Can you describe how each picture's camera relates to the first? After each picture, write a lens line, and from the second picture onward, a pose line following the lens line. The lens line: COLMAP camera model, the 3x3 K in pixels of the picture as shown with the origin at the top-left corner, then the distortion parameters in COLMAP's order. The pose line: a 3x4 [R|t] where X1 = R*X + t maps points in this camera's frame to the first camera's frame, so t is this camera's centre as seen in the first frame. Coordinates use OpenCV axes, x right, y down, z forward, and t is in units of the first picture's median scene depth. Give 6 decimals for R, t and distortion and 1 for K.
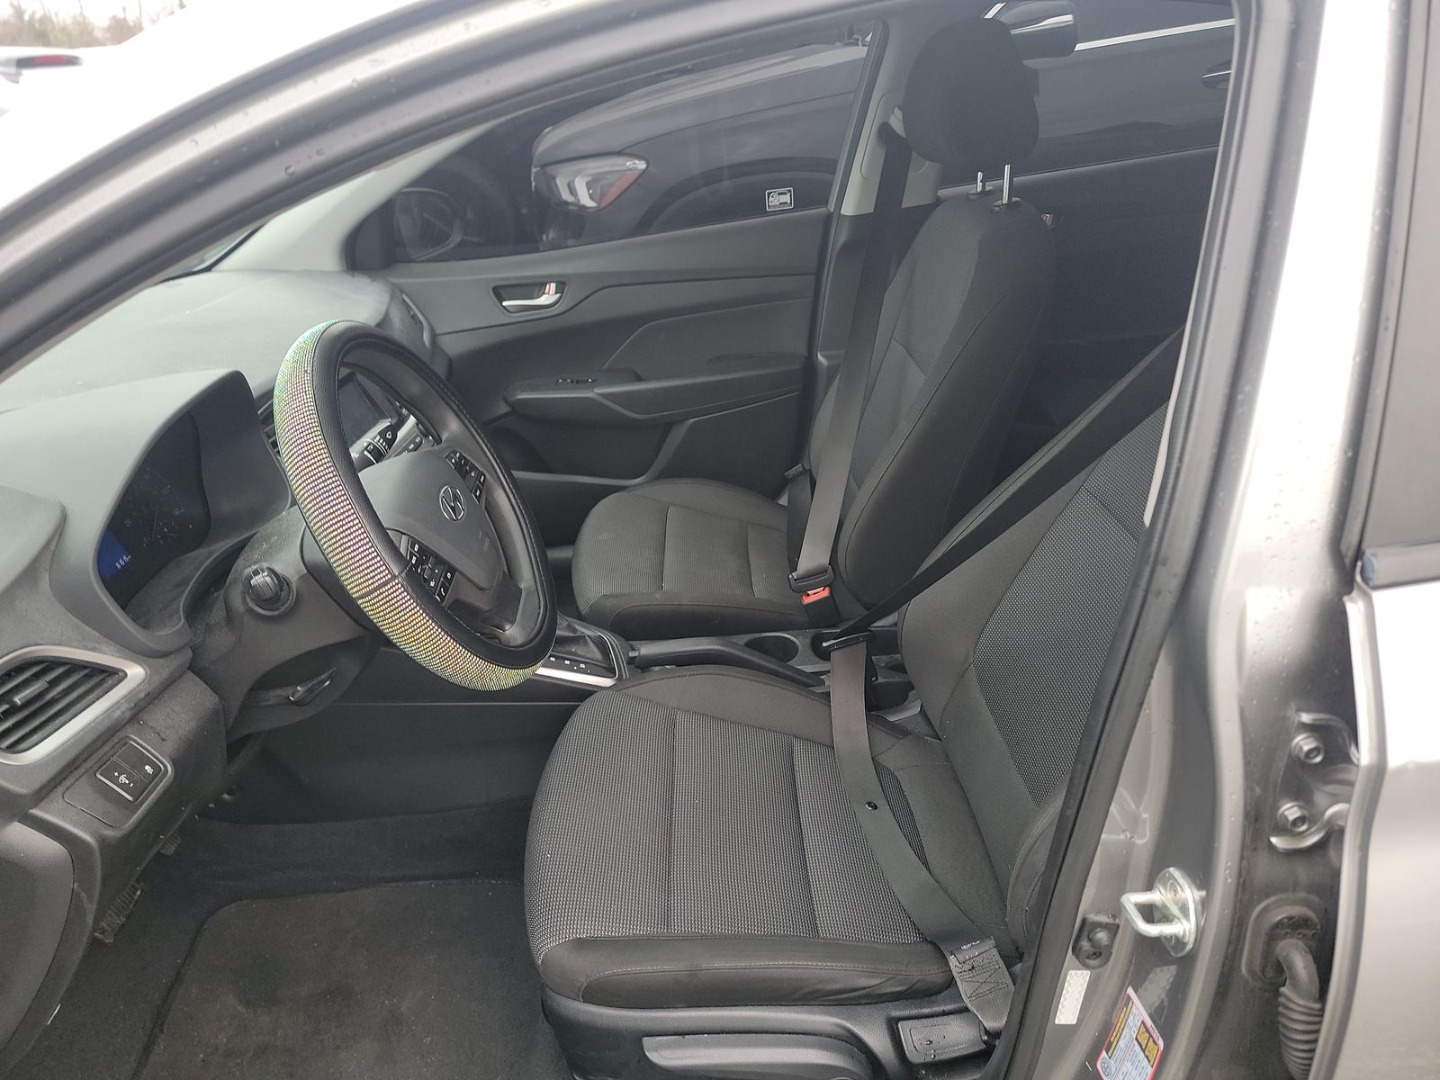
lens RADIAL K [[1029.6, 0, 720.0], [0, 1029.6, 540.0], [0, 0, 1]] dist [0.027969, -0.002163]
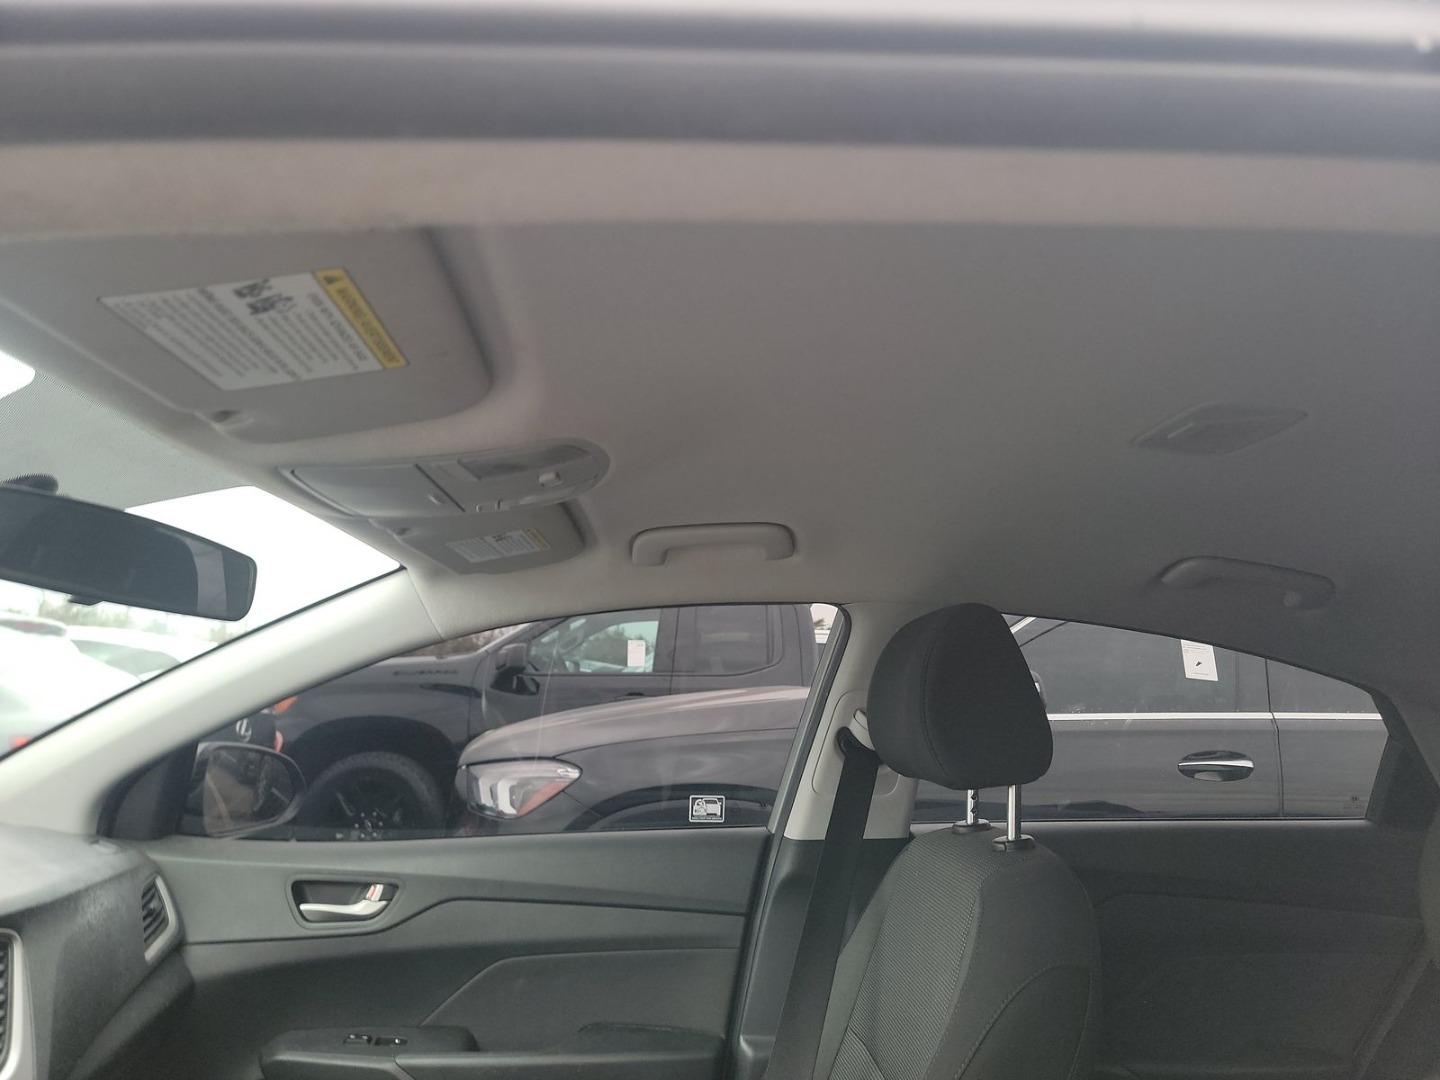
lens RADIAL K [[985.6, 0, 720.0], [0, 985.6, 540.0], [0, 0, 1]] dist [0.068521, -0.051932]
pose [[0.992774, 0.119854, -0.005833, 0.047186], [-0.100720, 0.805882, -0.583447, -0.060110], [-0.065228, 0.579818, 0.812131, 0.278009]]
